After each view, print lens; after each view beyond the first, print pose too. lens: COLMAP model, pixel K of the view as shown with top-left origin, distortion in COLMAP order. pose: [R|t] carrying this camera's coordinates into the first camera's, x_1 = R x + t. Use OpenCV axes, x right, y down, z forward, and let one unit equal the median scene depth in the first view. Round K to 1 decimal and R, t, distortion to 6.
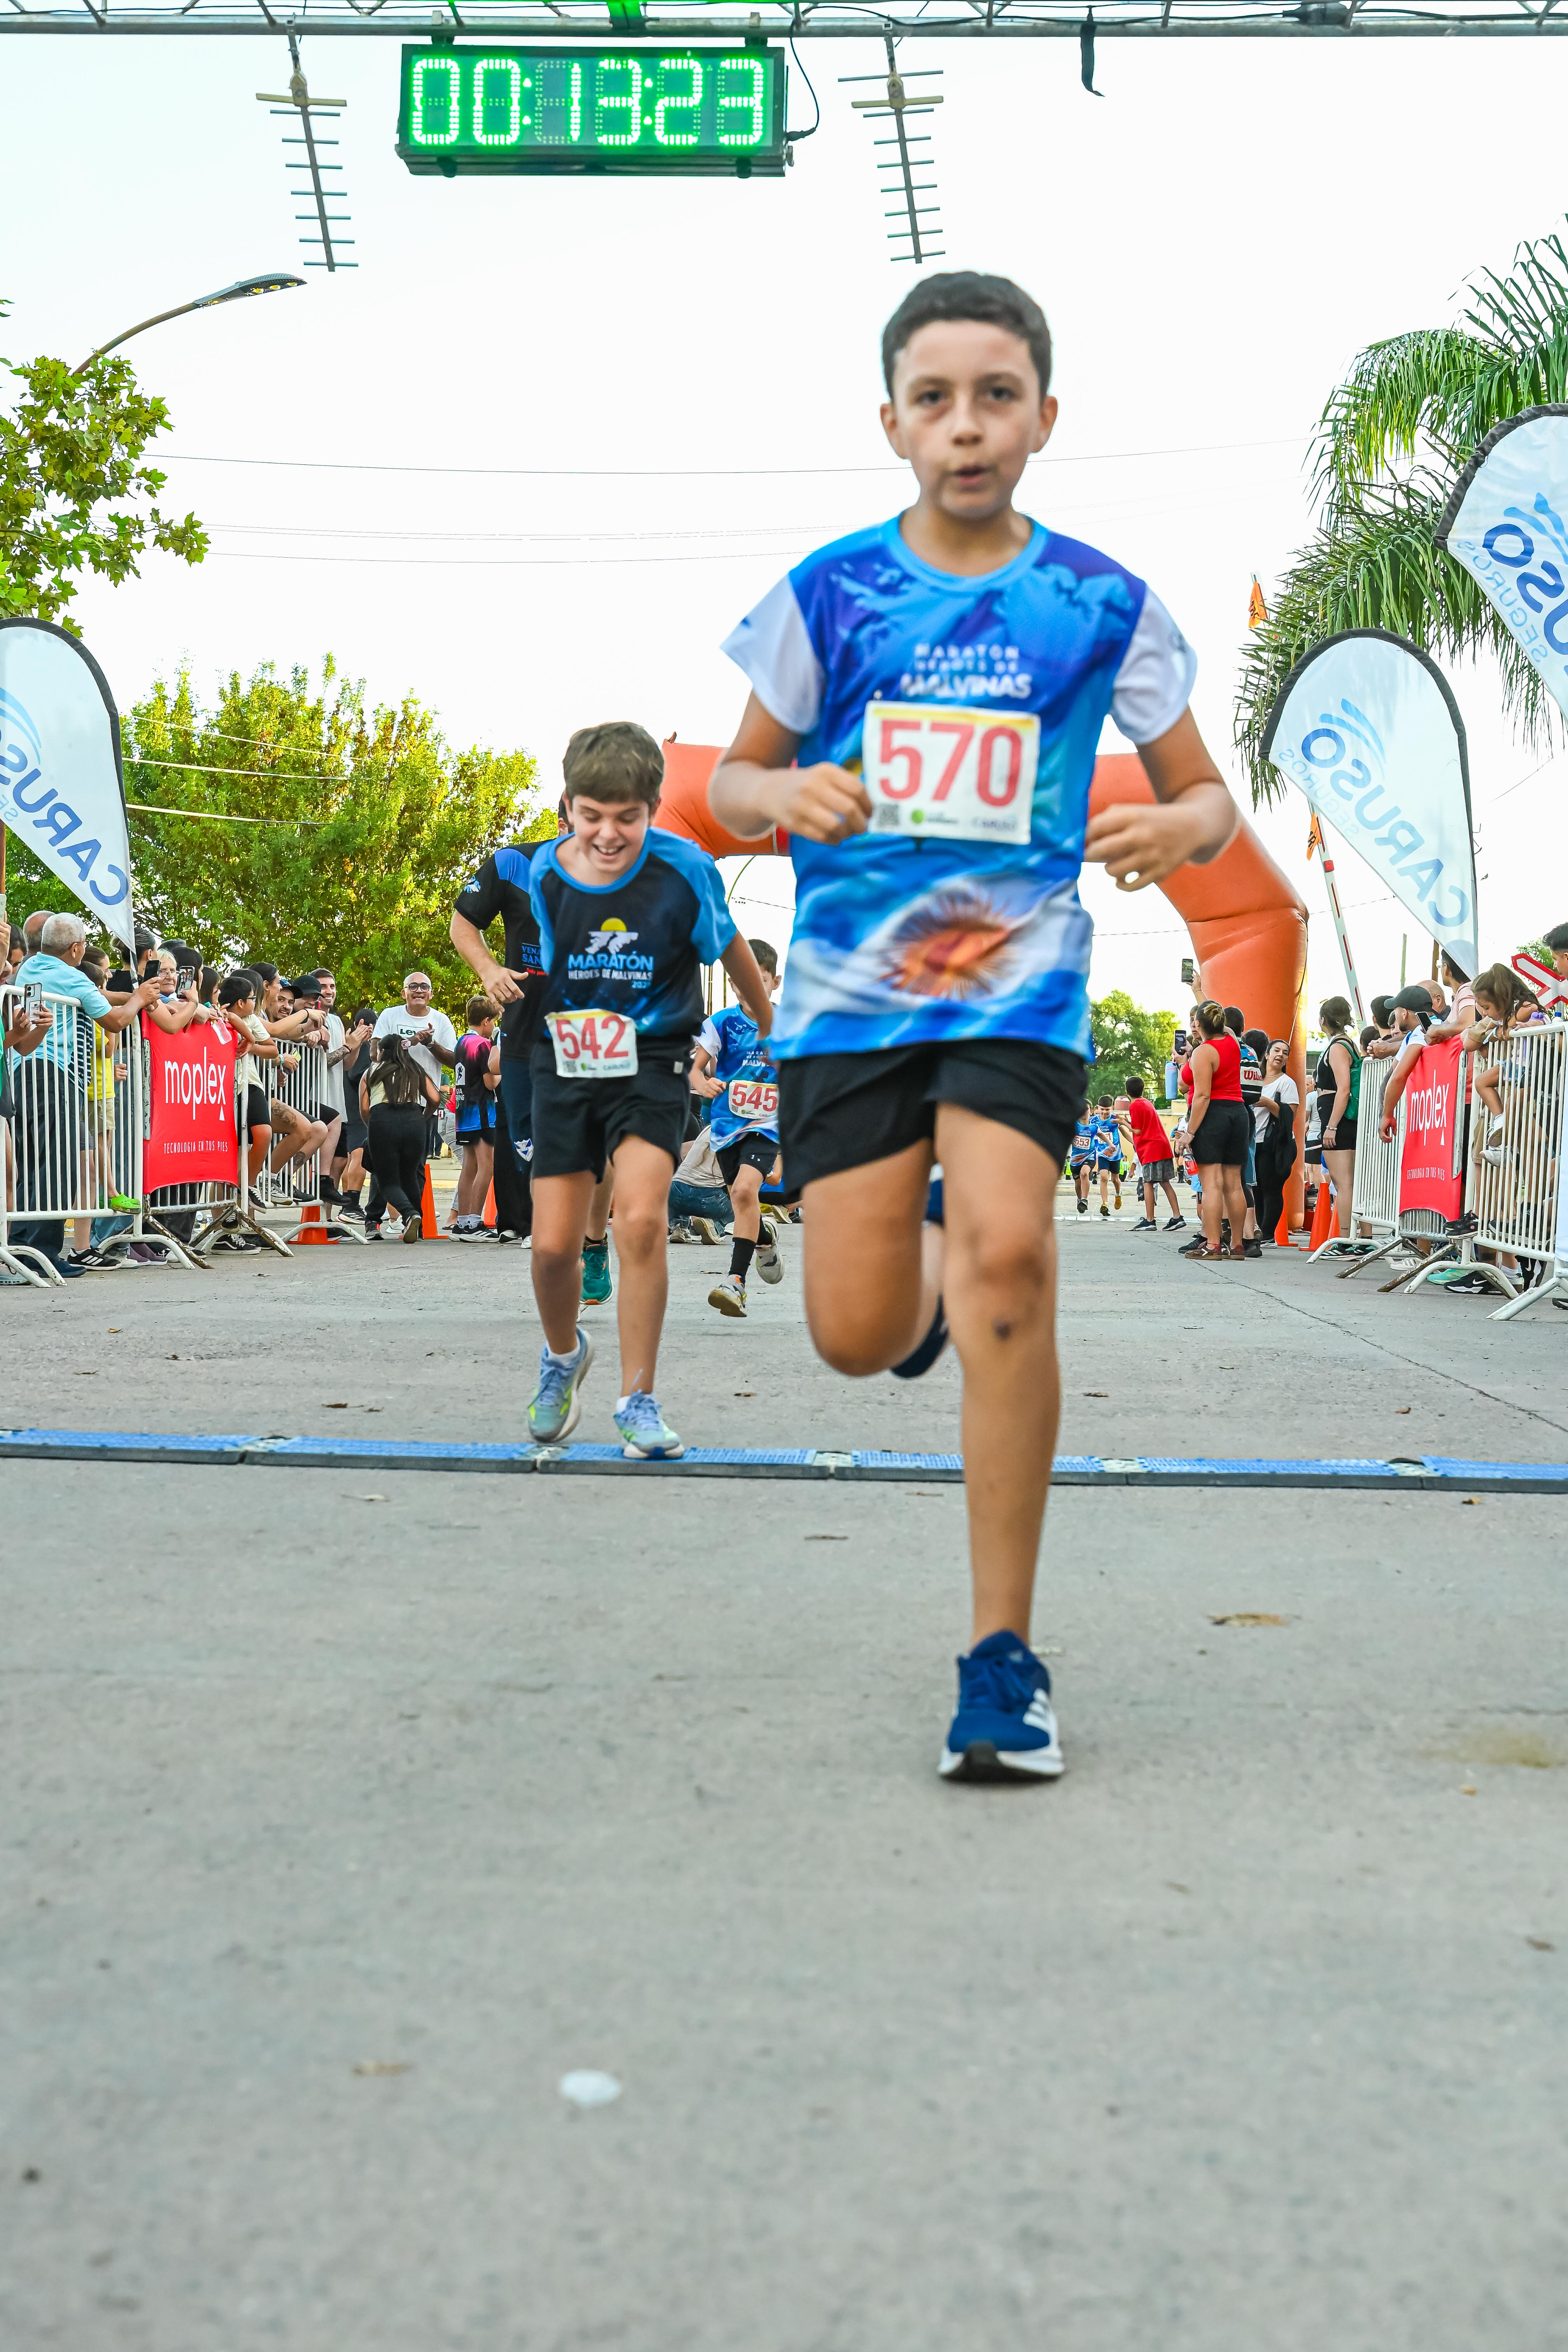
lens RADIAL K [[3617.1, 0, 828.4], [0, 3617.1, 1161.4], [0, 0, 1]] dist [0.007337, -0.022697]
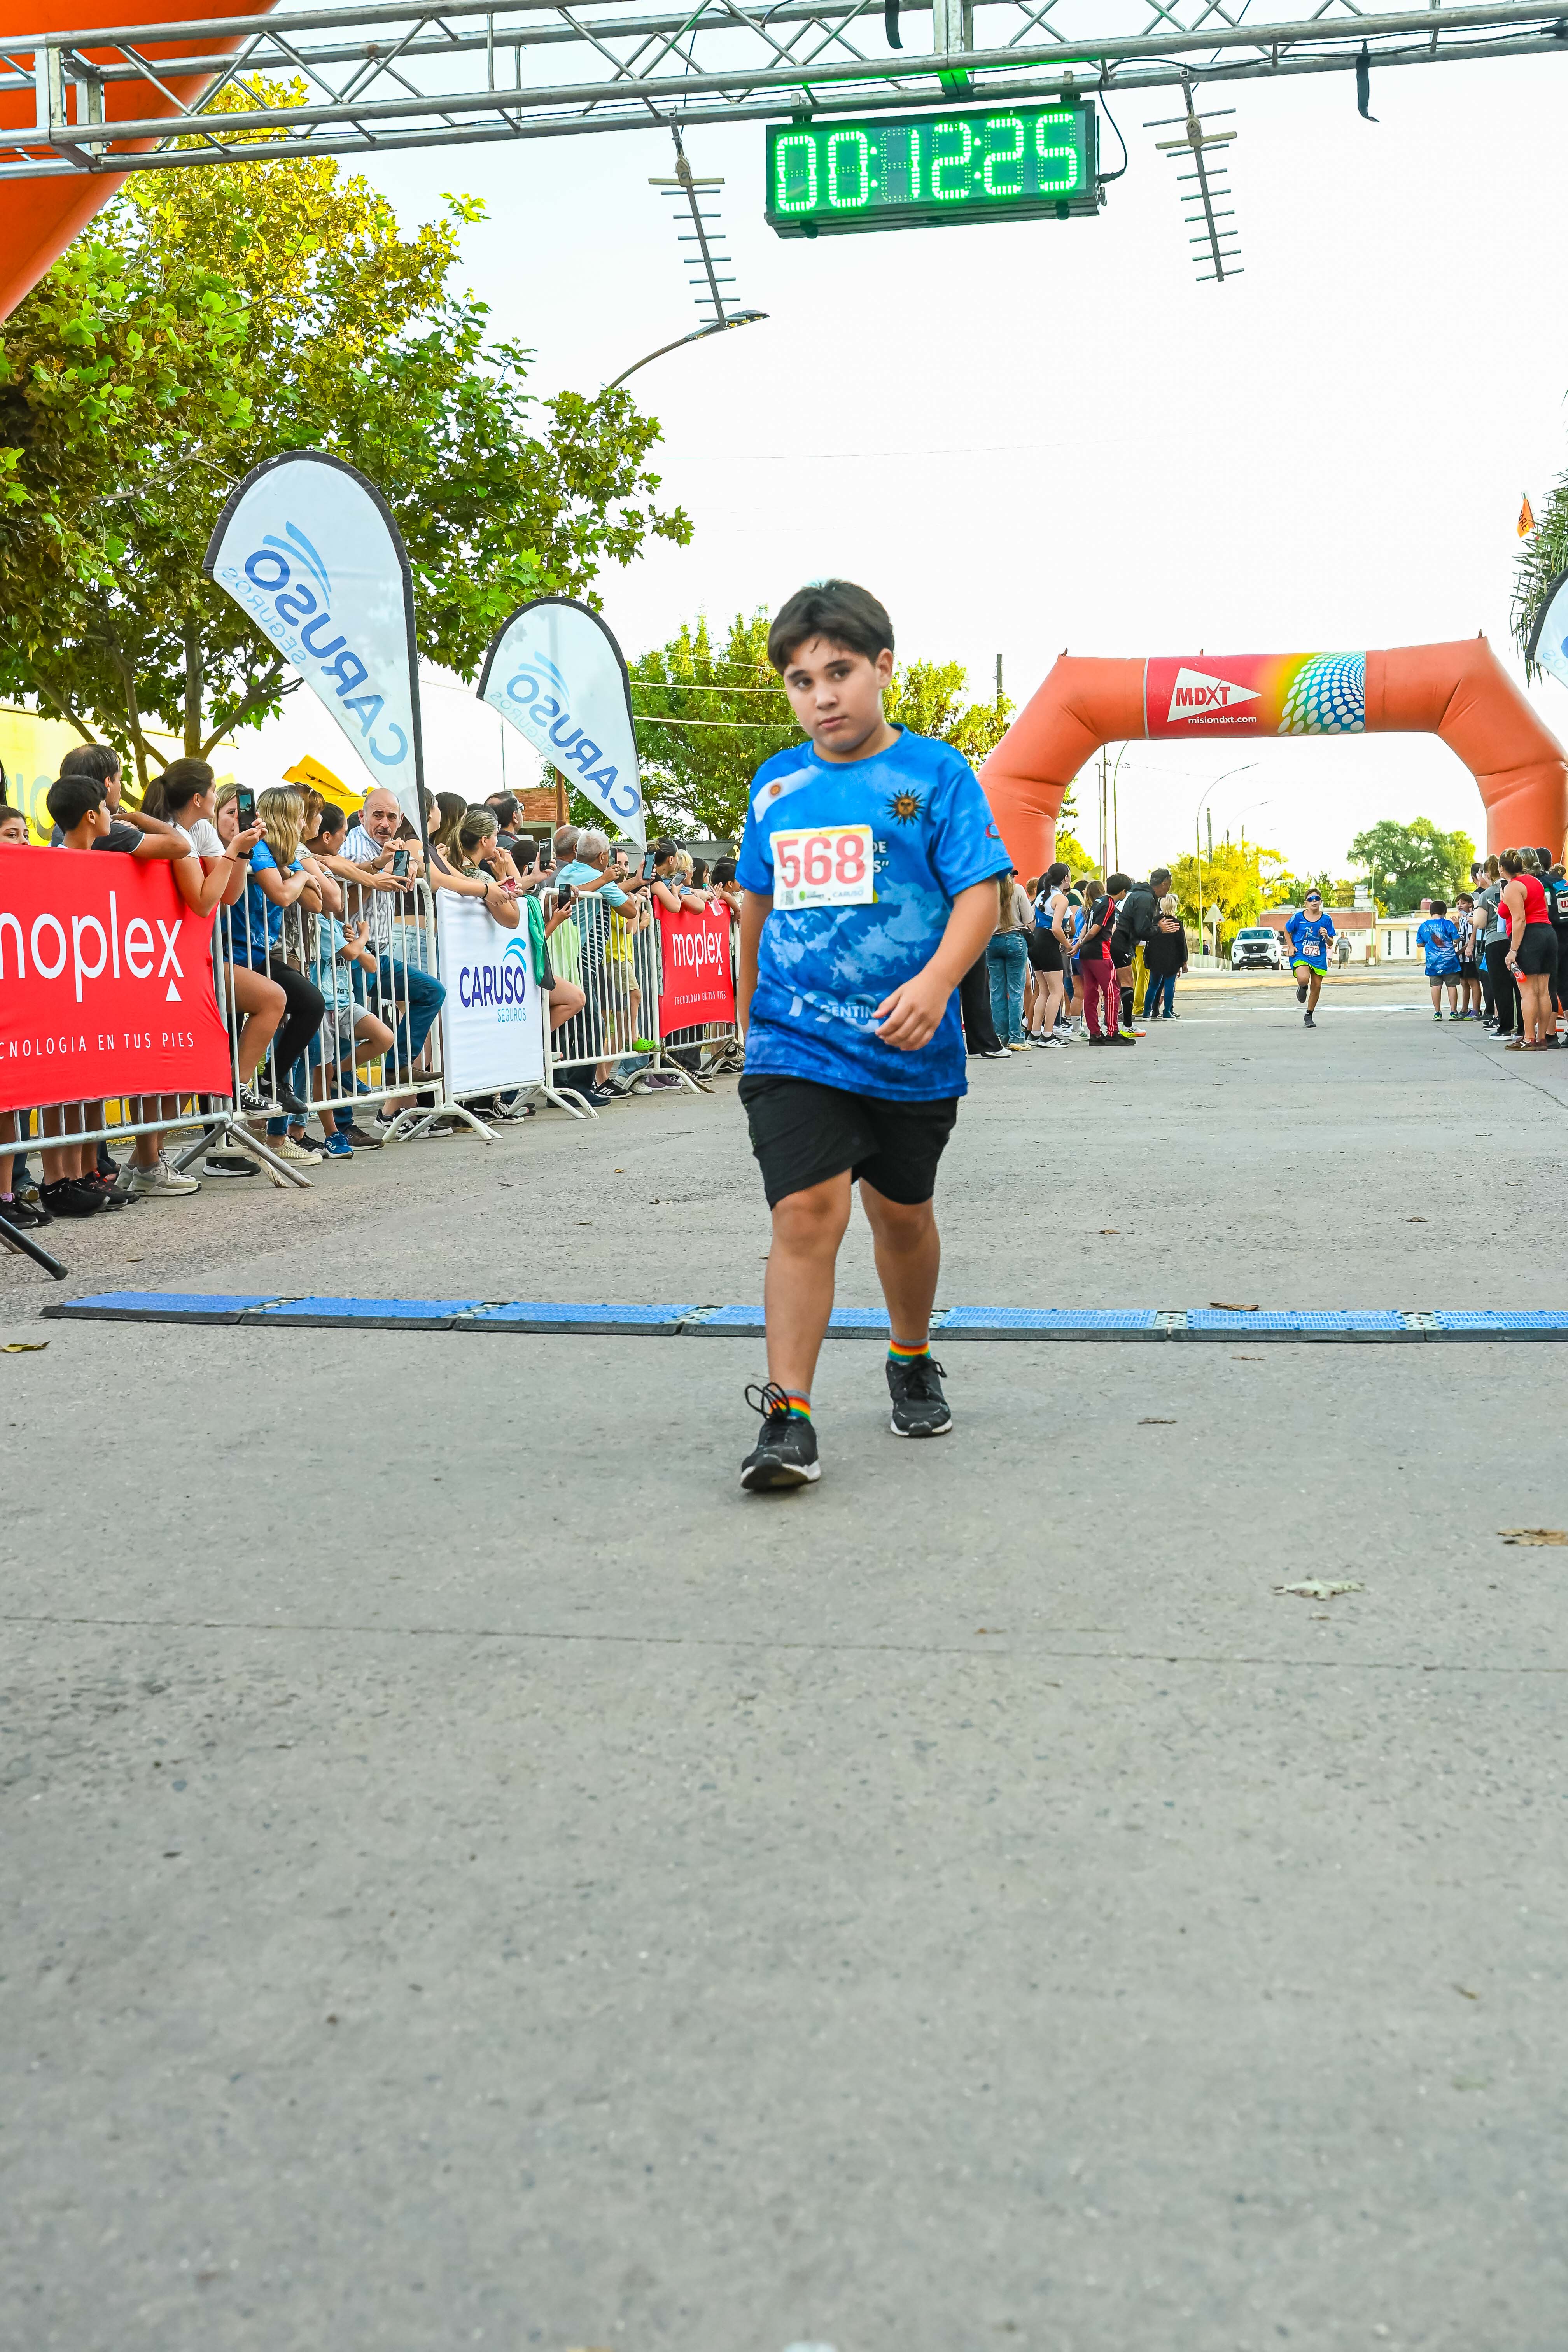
lens RADIAL K [[2696.5, 0, 788.7], [0, 2696.5, 1170.7], [0, 0, 1]] dist [0.002078, -0.016516]
pose [[0.987934, -0.026217, -0.152642, 0.013436], [0.037642, 0.996662, 0.072443, -0.034049], [0.150233, -0.077315, 0.985623, 0.113087]]
